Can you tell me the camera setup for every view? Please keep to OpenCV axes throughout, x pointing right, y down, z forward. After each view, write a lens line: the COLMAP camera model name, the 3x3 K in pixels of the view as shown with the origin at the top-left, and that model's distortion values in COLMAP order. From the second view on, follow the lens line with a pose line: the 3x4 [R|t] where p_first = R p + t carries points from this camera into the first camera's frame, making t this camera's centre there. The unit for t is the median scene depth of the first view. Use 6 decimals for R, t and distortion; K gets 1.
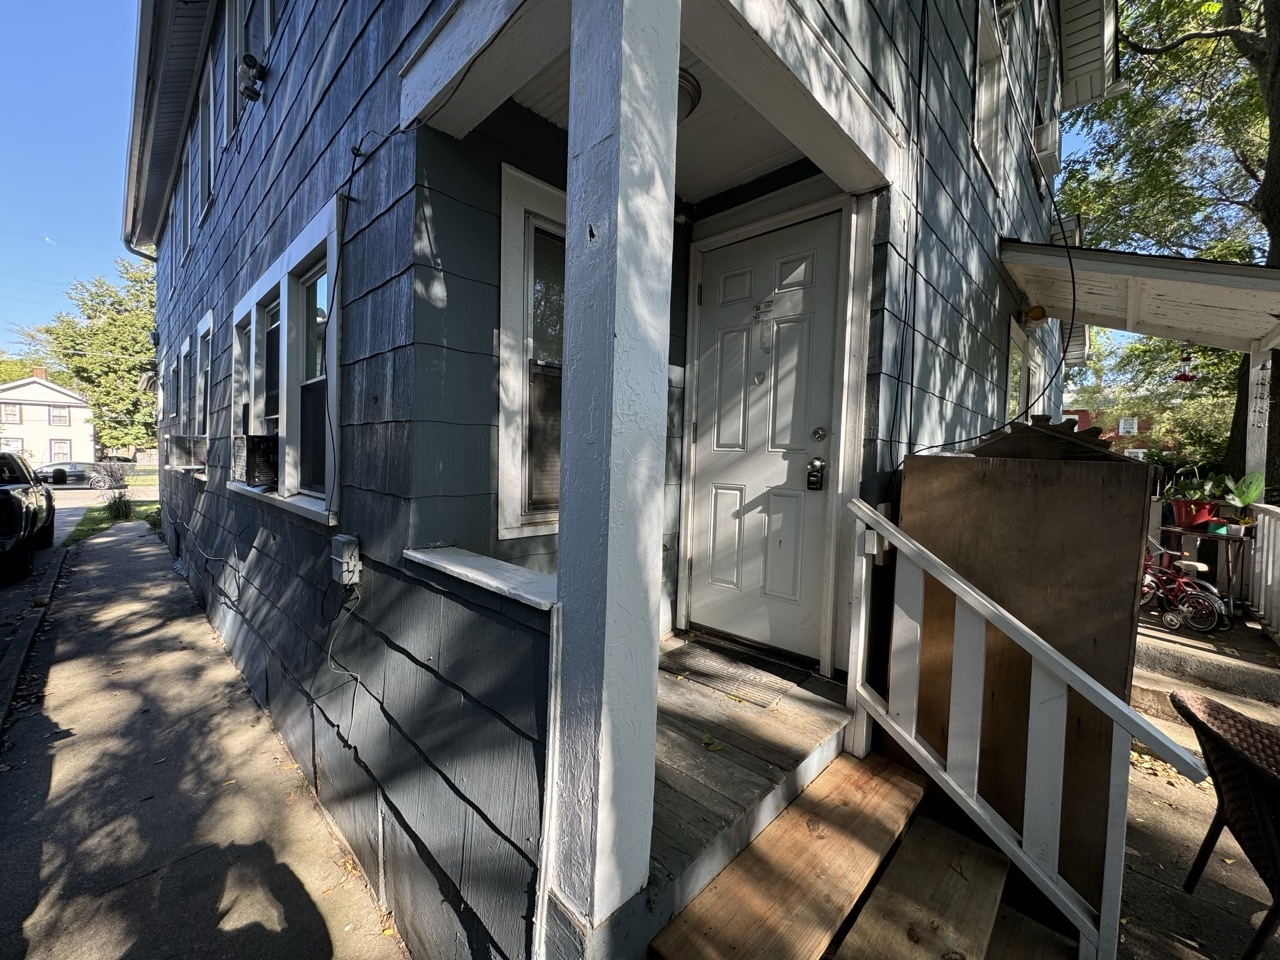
lens RADIAL K [[508.9, 0, 638.6], [0, 508.9, 475.8], [0, 0, 1]] dist [-0.002758, 0.000475]
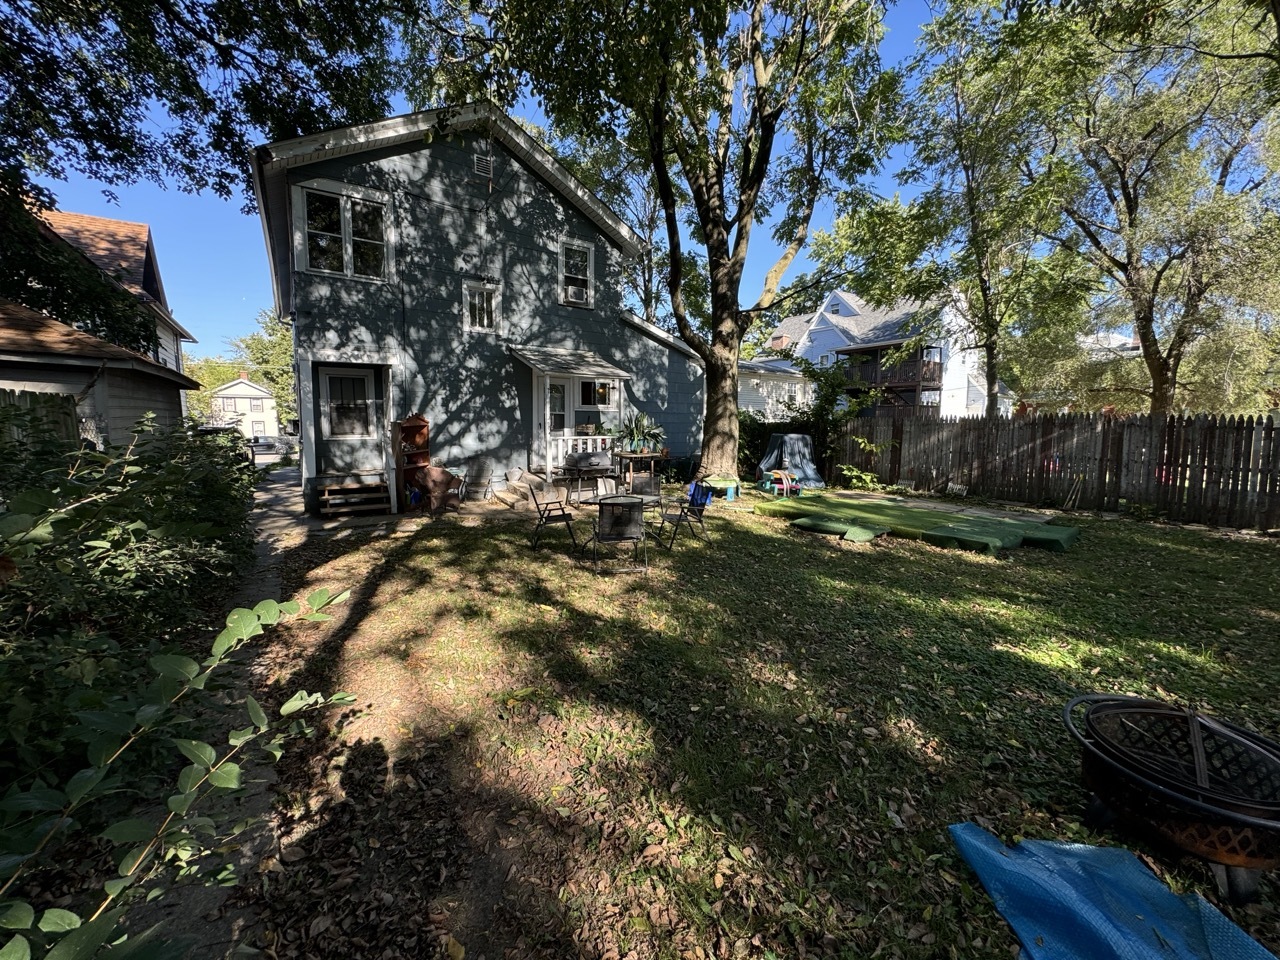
lens RADIAL K [[508.9, 0, 642.3], [0, 508.9, 471.6], [0, 0, 1]] dist [-0.002758, 0.000475]
pose [[0.978503, -0.004408, -0.206185, 0.231111], [0.015471, 0.998523, 0.052076, 0.012552], [0.205650, -0.054146, 0.977126, -0.198384]]
